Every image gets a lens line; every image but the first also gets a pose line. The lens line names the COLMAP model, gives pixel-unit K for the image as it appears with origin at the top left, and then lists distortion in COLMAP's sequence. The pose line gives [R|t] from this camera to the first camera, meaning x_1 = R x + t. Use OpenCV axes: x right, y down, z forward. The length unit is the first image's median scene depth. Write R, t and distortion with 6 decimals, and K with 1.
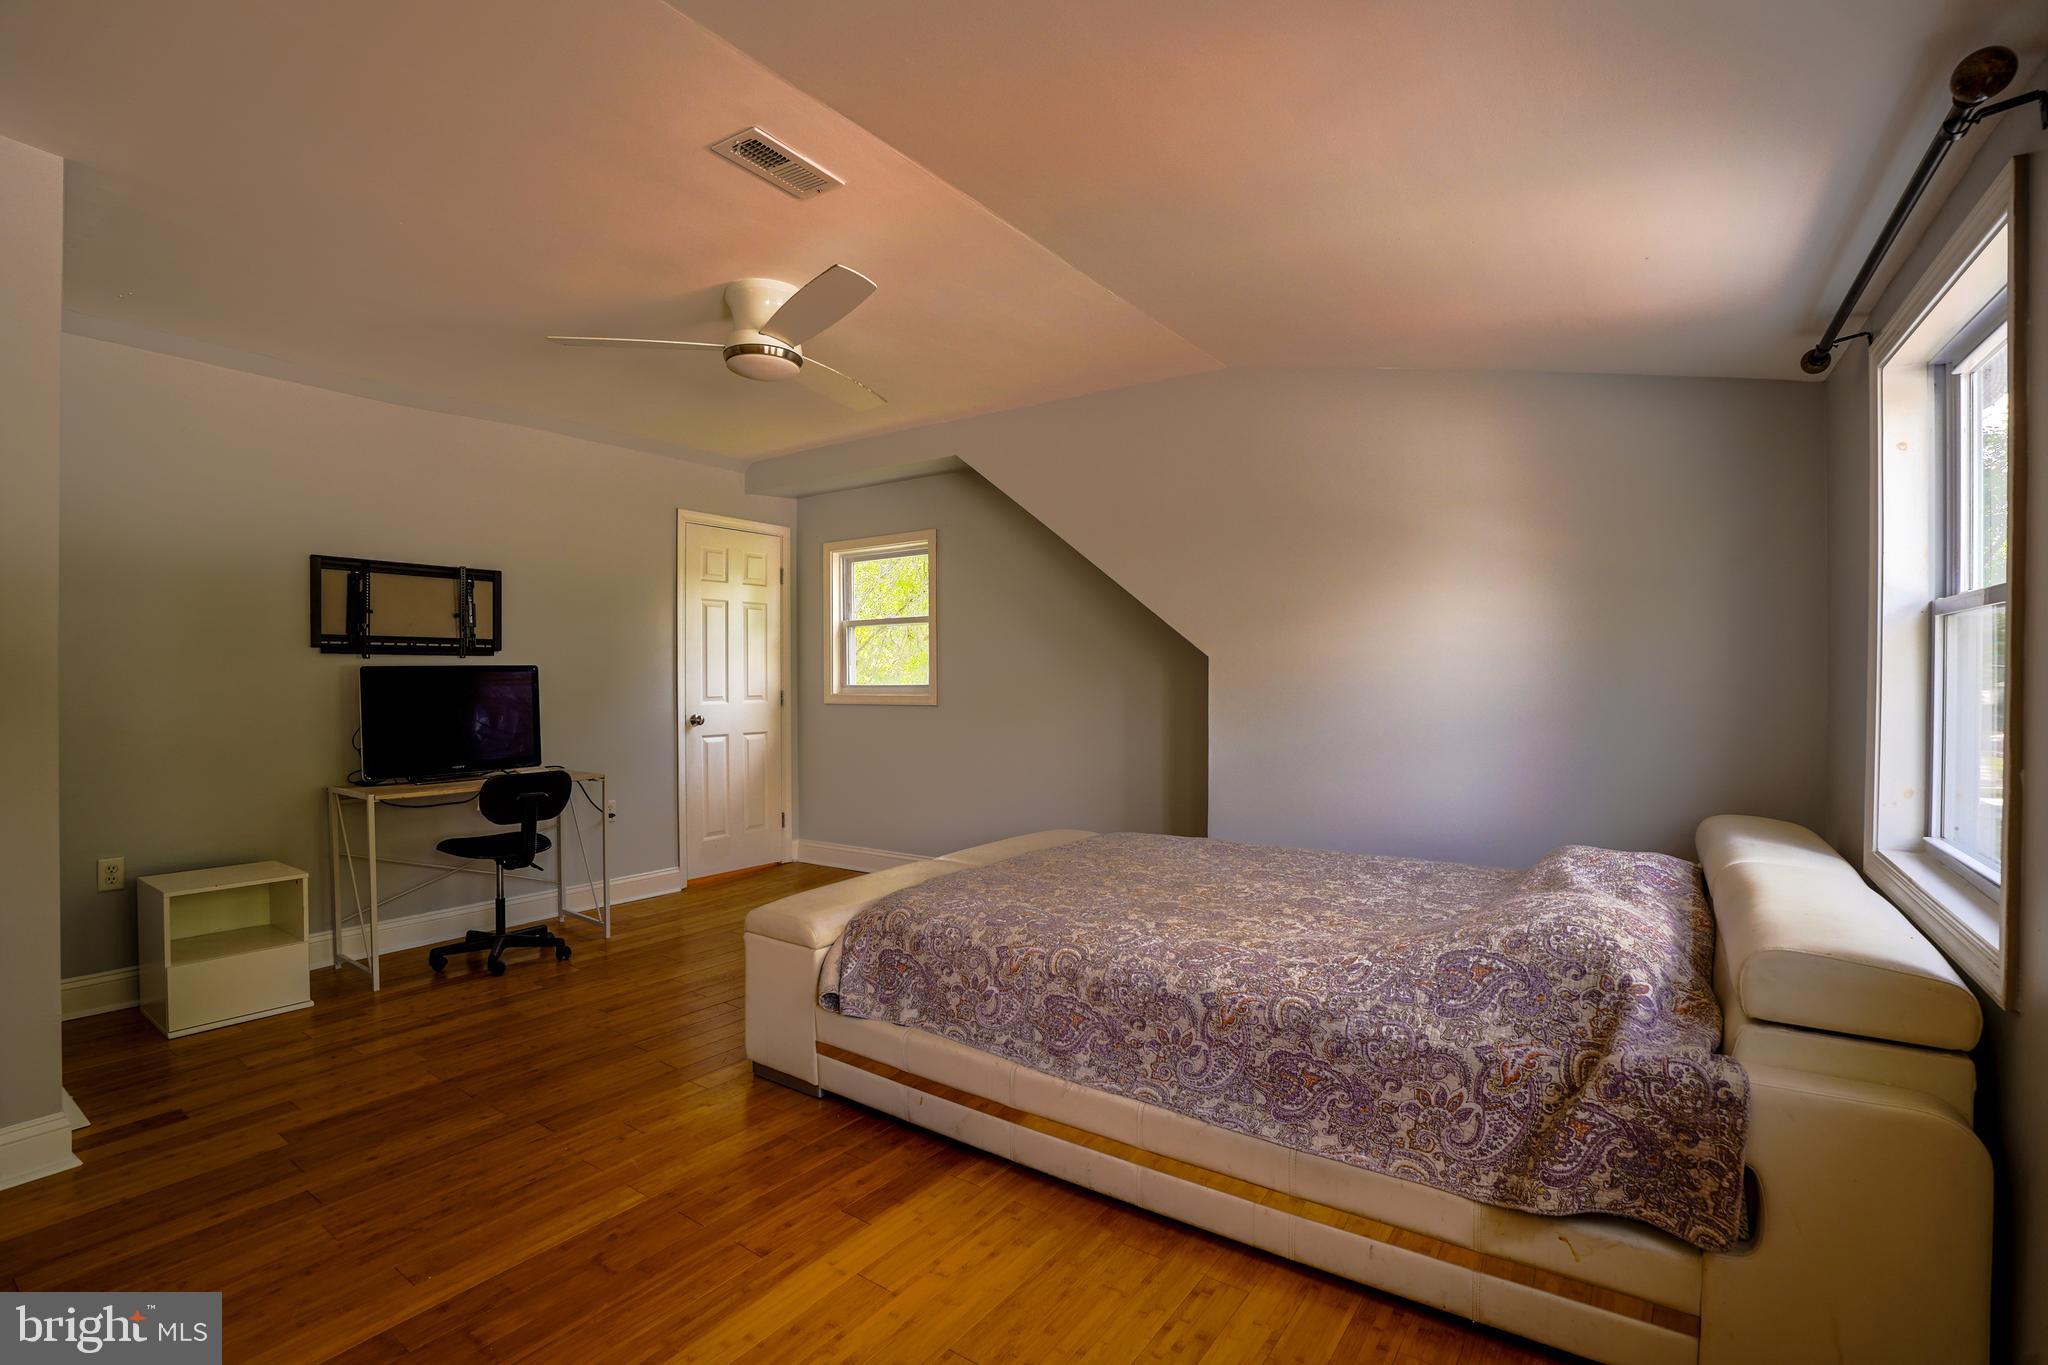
lens RADIAL K [[950.1, 0, 1021.8], [0, 950.1, 685.0], [0, 0, 1]] dist [-0.071476, 0.018415]
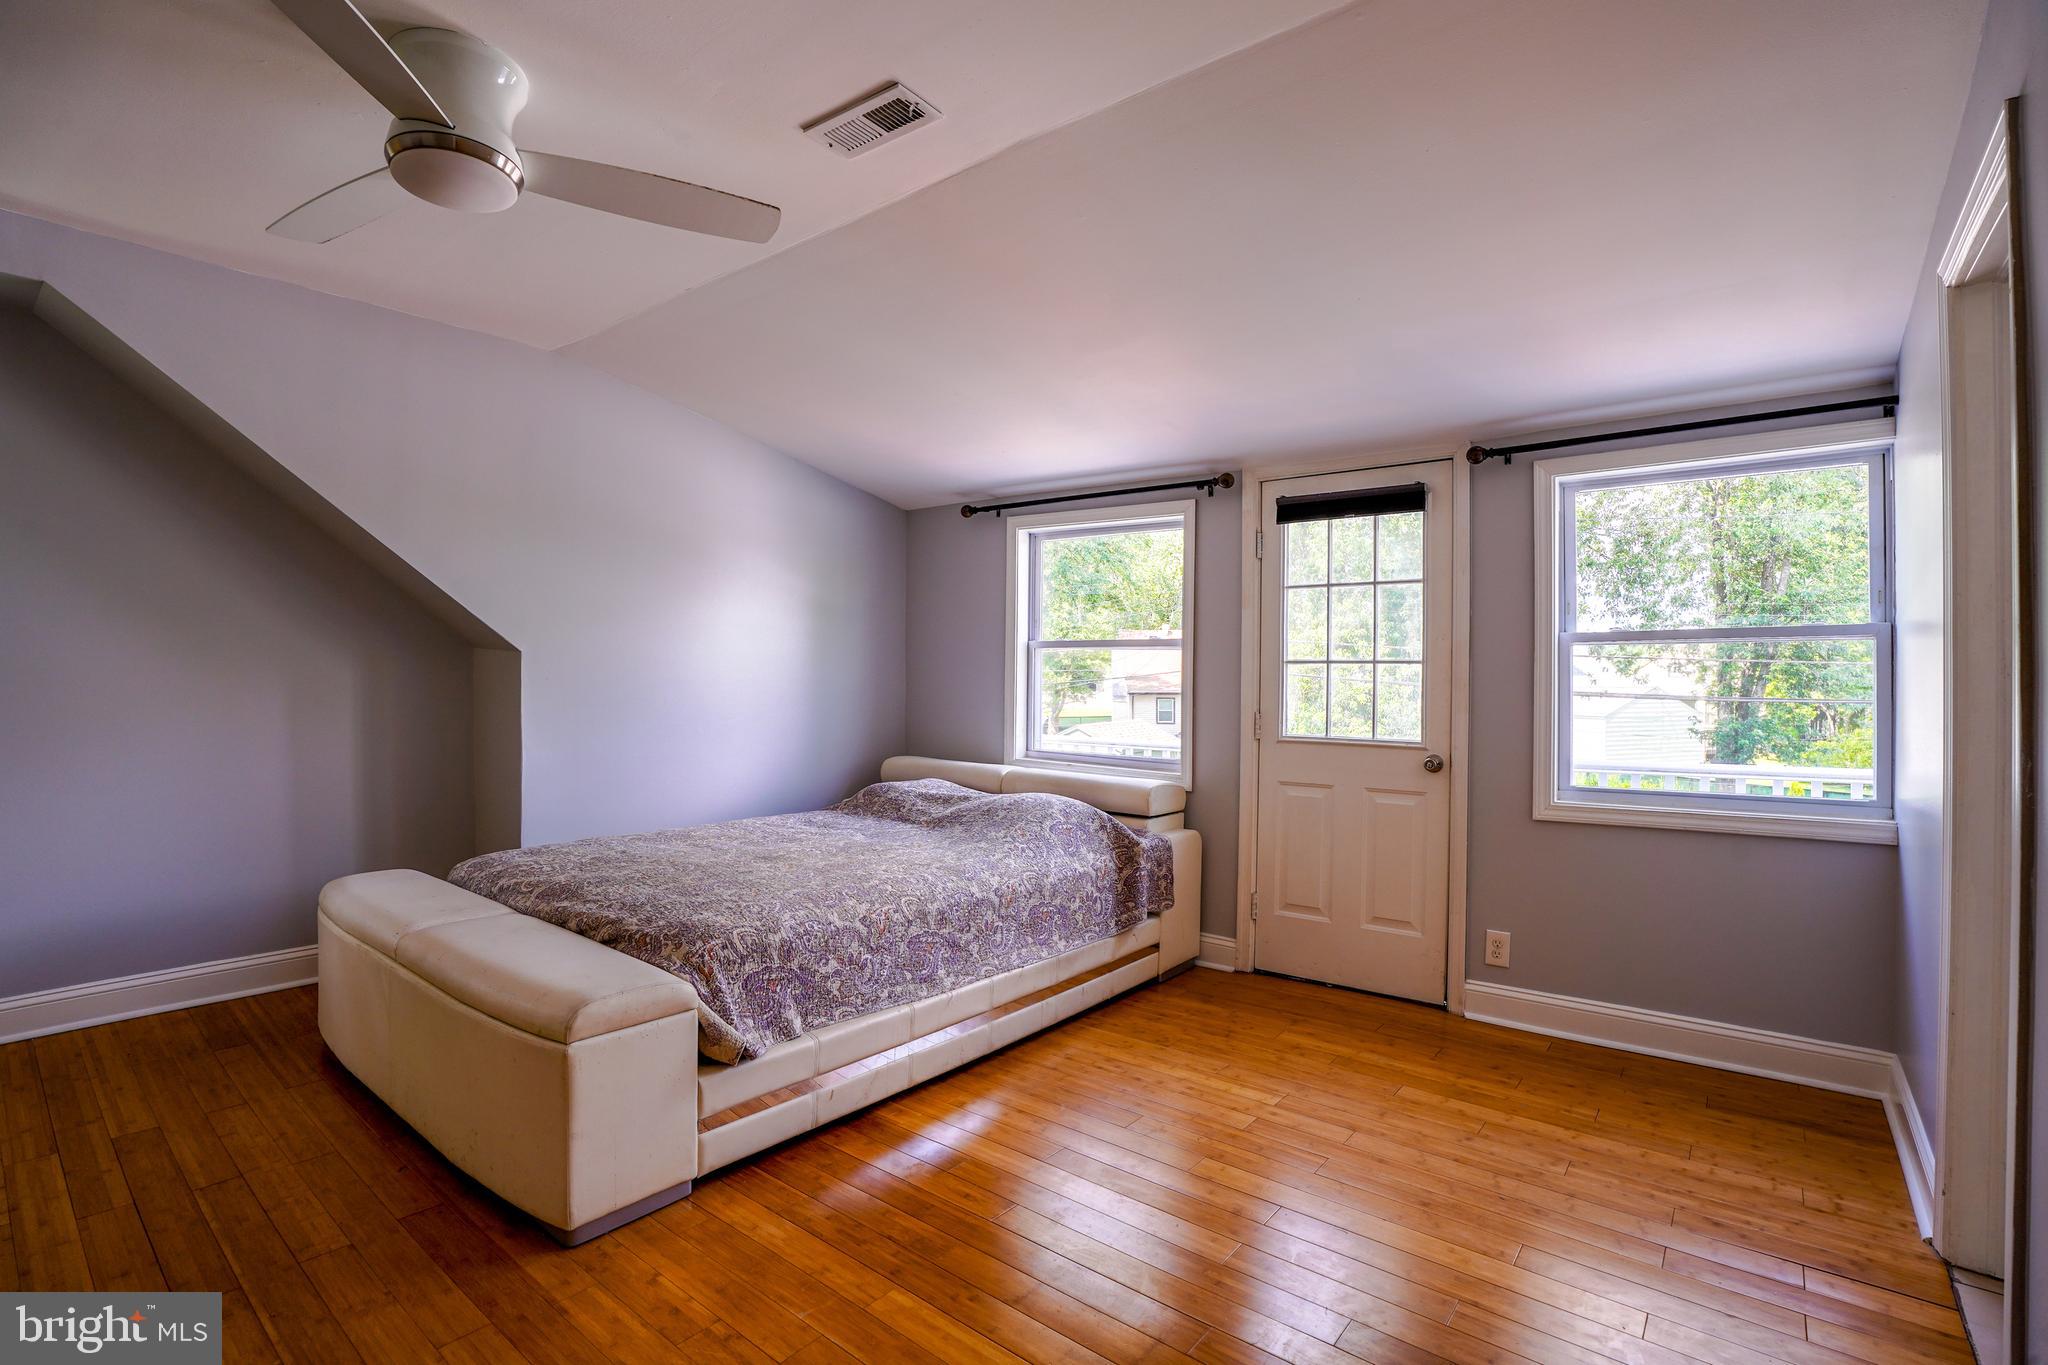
lens RADIAL K [[950.1, 0, 1008.6], [0, 950.1, 690.7], [0, 0, 1]] dist [-0.071476, 0.018415]
pose [[0.081746, -0.011823, 0.996583, -1.216980], [0.003319, 0.999927, 0.011591, -0.000833], [-0.996648, 0.002360, 0.081780, 0.813824]]
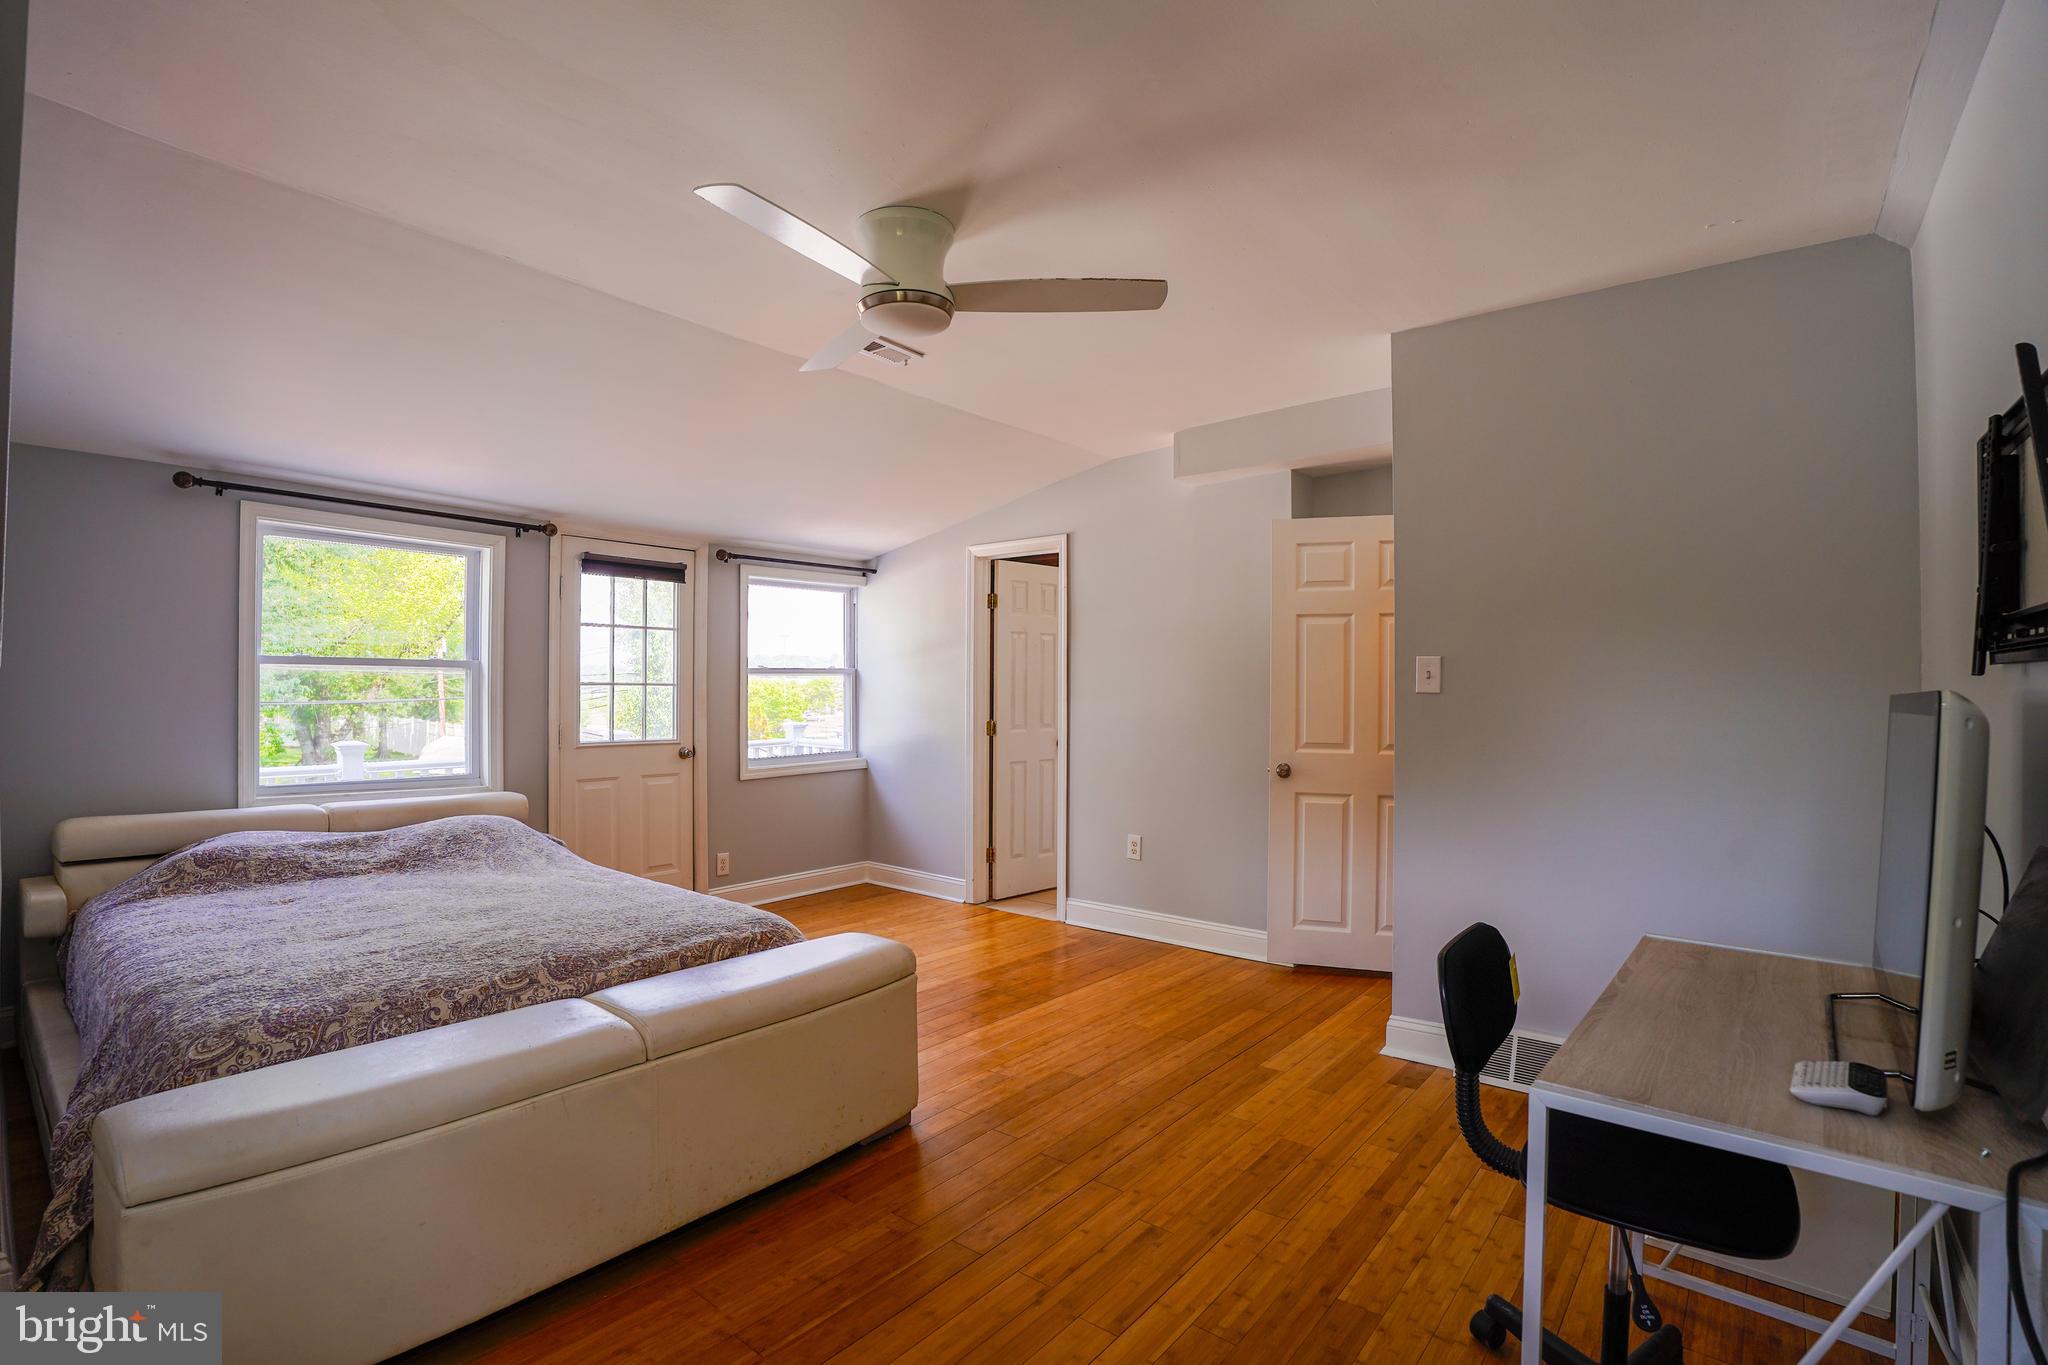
lens RADIAL K [[950.1, 0, 1012.0], [0, 950.1, 693.5], [0, 0, 1]] dist [-0.071476, 0.018415]
pose [[-0.995234, 0.000737, 0.097518, -0.637064], [0.001916, 0.999926, 0.011998, -0.033557], [-0.097502, 0.012128, -0.995161, 2.509694]]
